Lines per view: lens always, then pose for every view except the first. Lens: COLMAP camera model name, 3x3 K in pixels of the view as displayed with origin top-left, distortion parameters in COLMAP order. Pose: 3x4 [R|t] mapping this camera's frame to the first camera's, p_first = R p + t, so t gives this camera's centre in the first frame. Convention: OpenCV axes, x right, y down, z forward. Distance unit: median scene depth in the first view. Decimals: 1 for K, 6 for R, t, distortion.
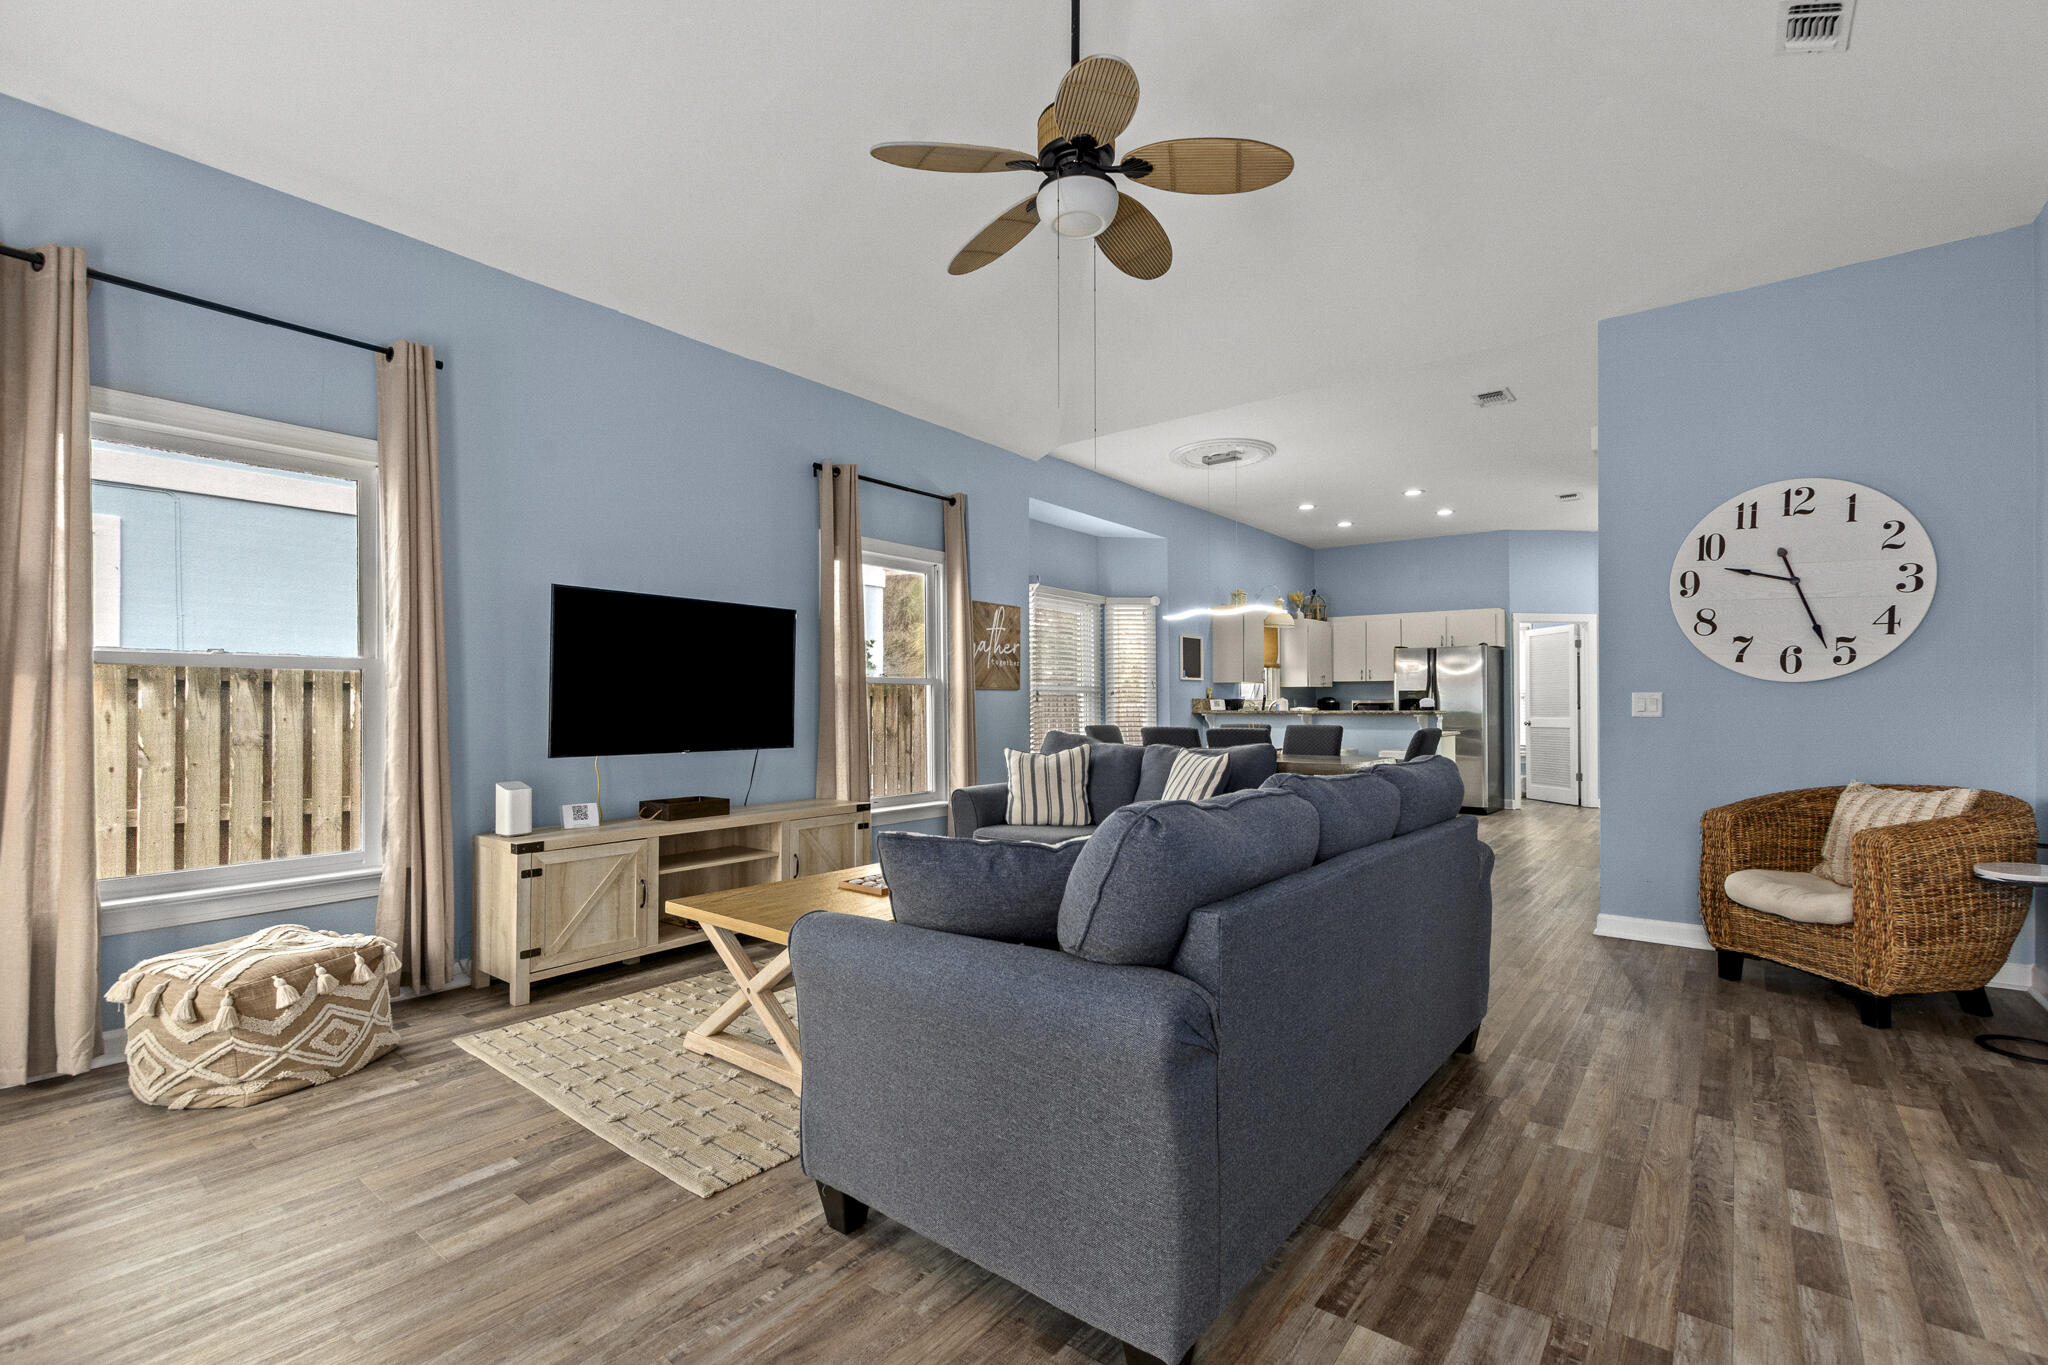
lens RADIAL K [[912.1, 0, 1011.3], [0, 912.1, 695.4], [0, 0, 1]] dist [0.002741, -0.001106]
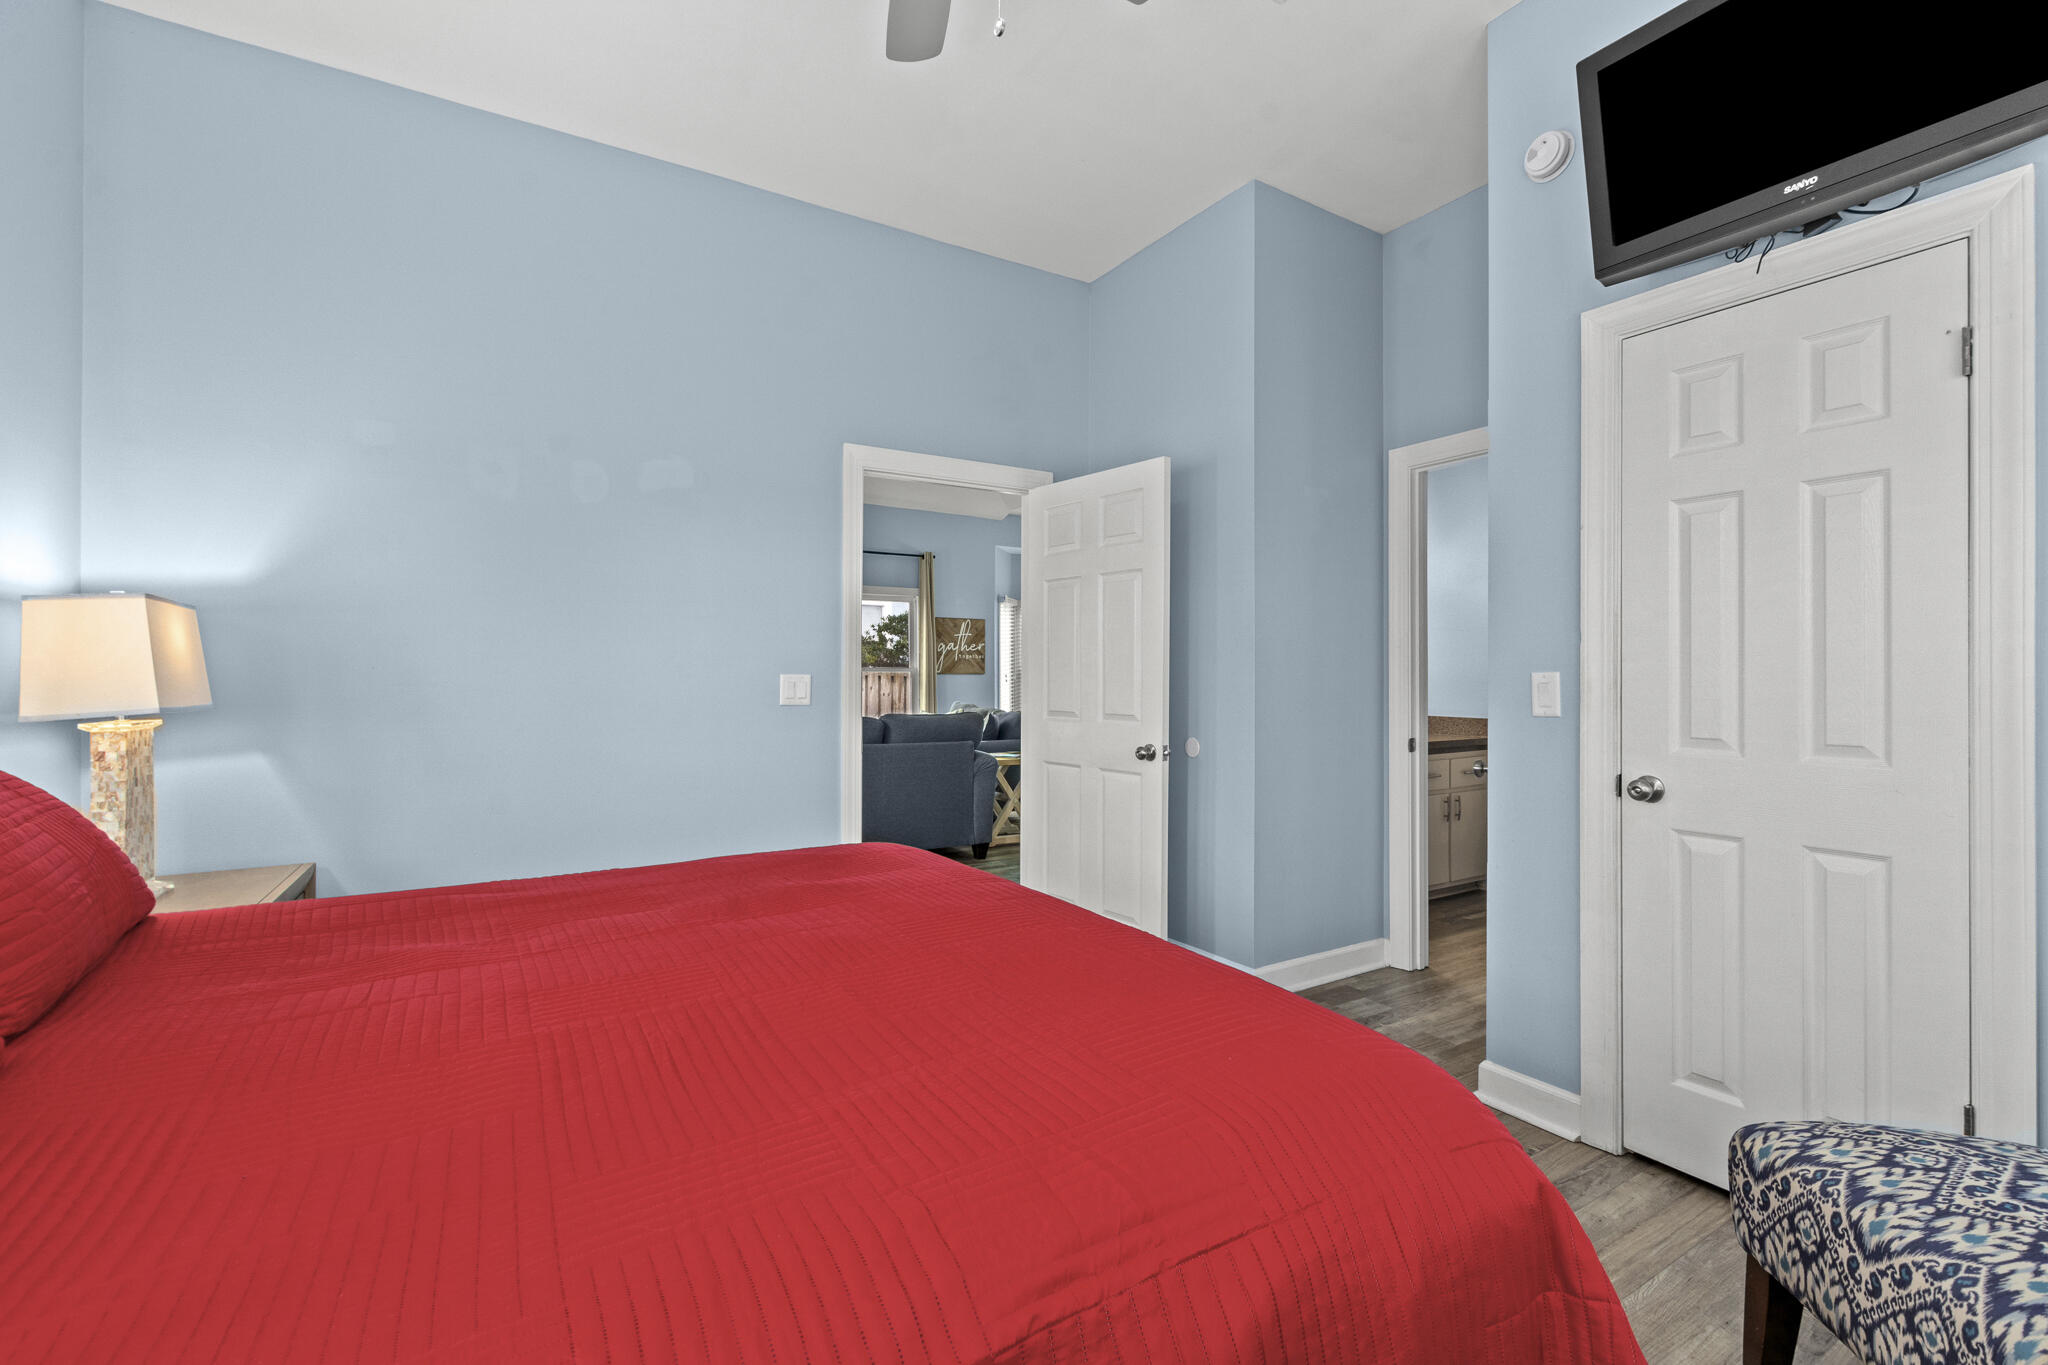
lens RADIAL K [[912.1, 0, 1030.6], [0, 912.1, 674.0], [0, 0, 1]] dist [0.002741, -0.001106]
pose [[0.944922, -0.000695, -0.327295, 0.864045], [0.001948, 0.999992, 0.003498, -0.017334], [0.327290, -0.003943, 0.944916, -0.609024]]
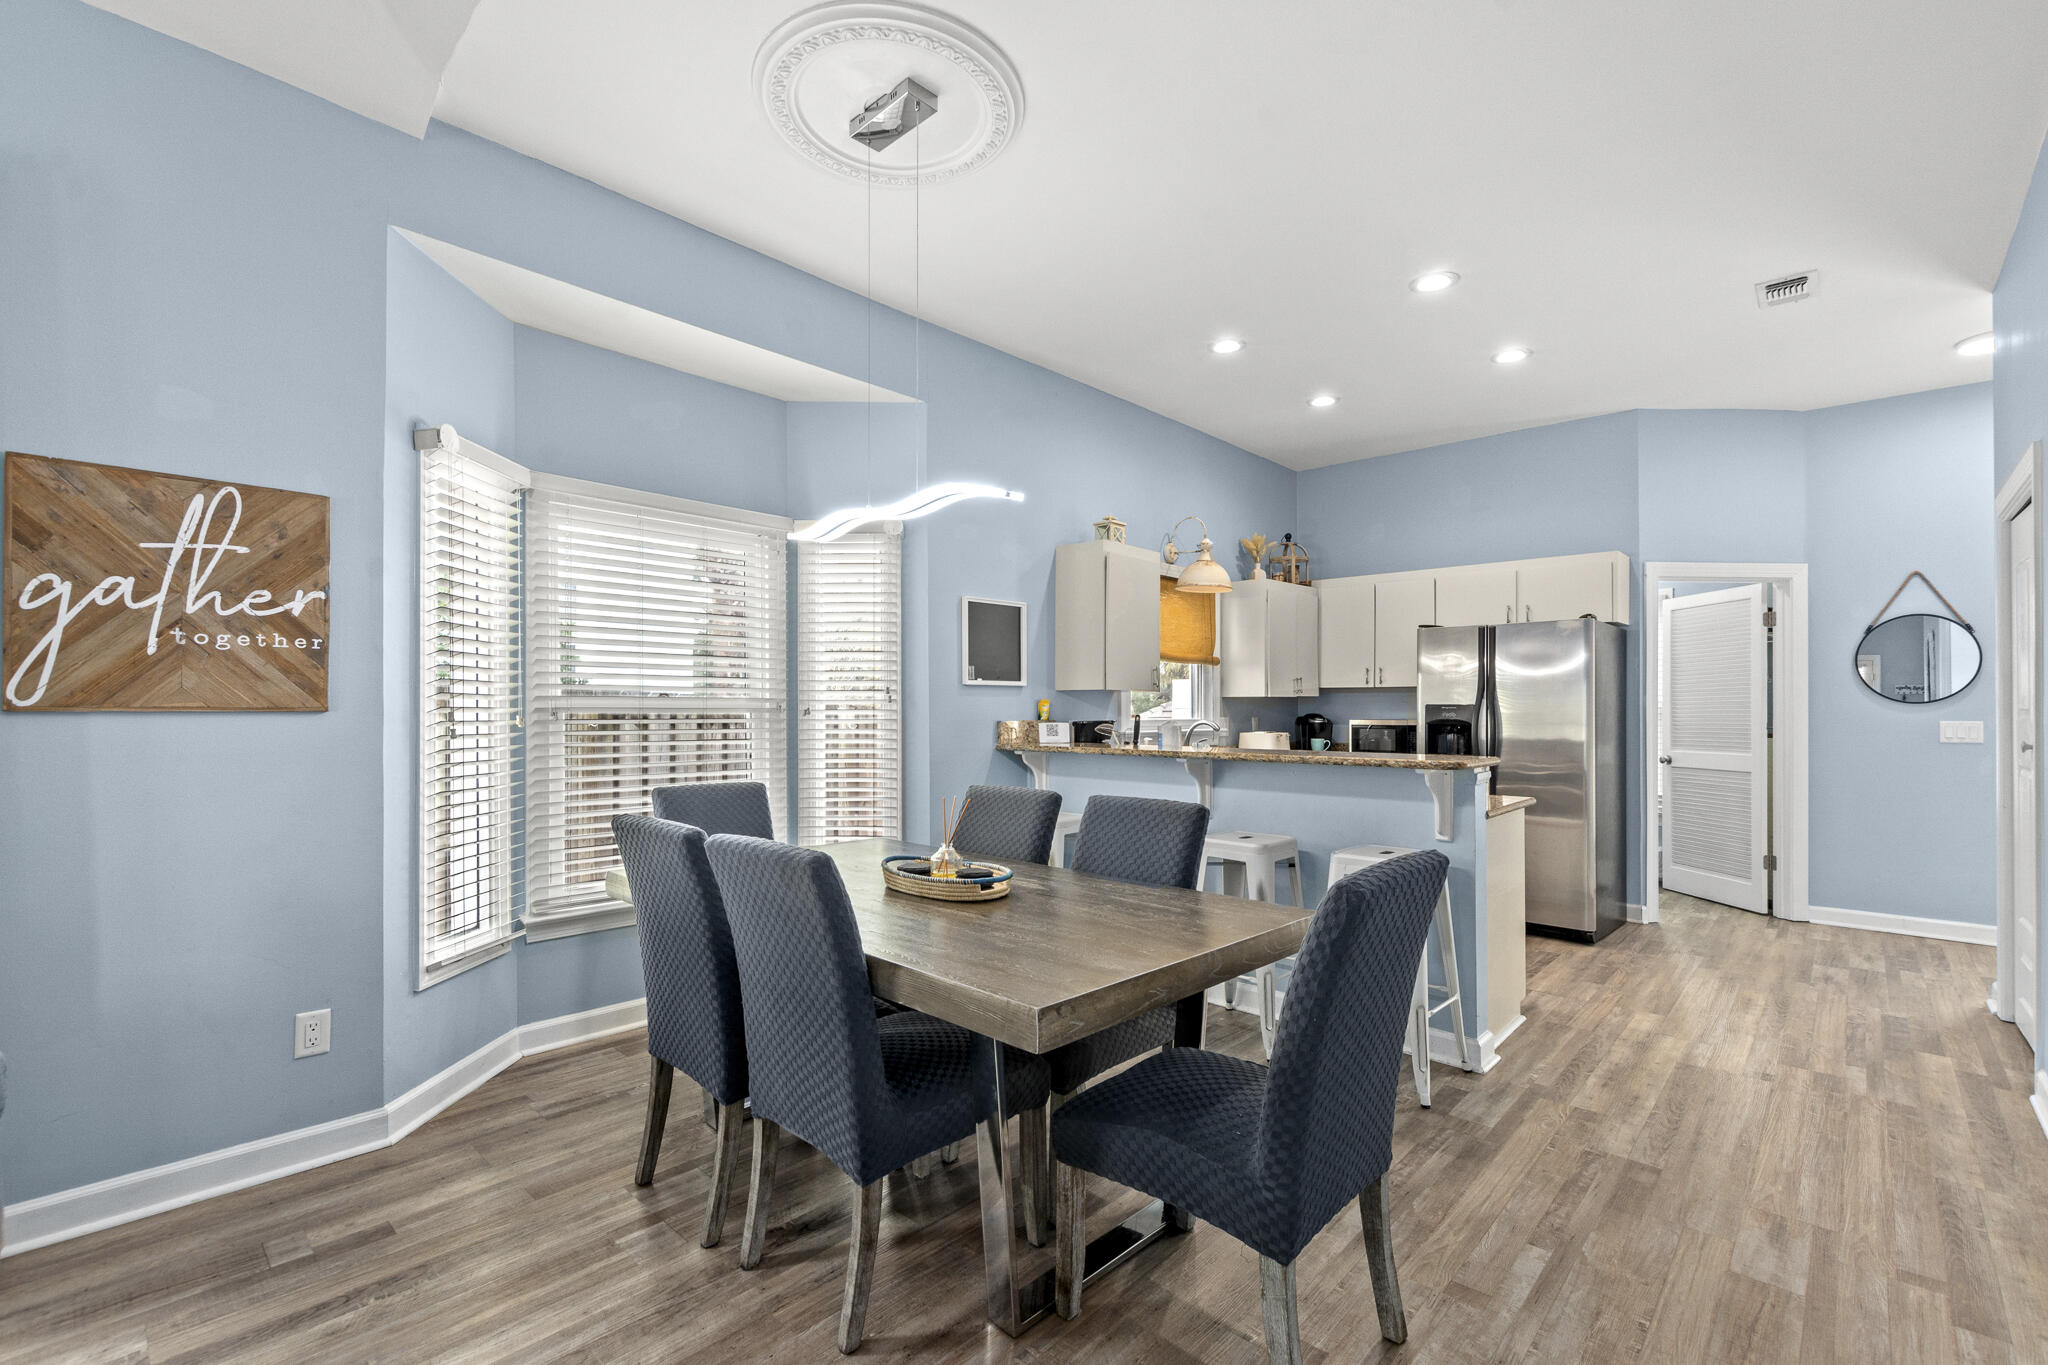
lens RADIAL K [[912.1, 0, 1010.7], [0, 912.1, 707.8], [0, 0, 1]] dist [0.002741, -0.001106]
pose [[0.996689, 0.001847, -0.081292, 0.489756], [-0.001131, 0.999960, 0.008860, -0.017675], [0.081305, -0.008739, 0.996651, 0.960753]]
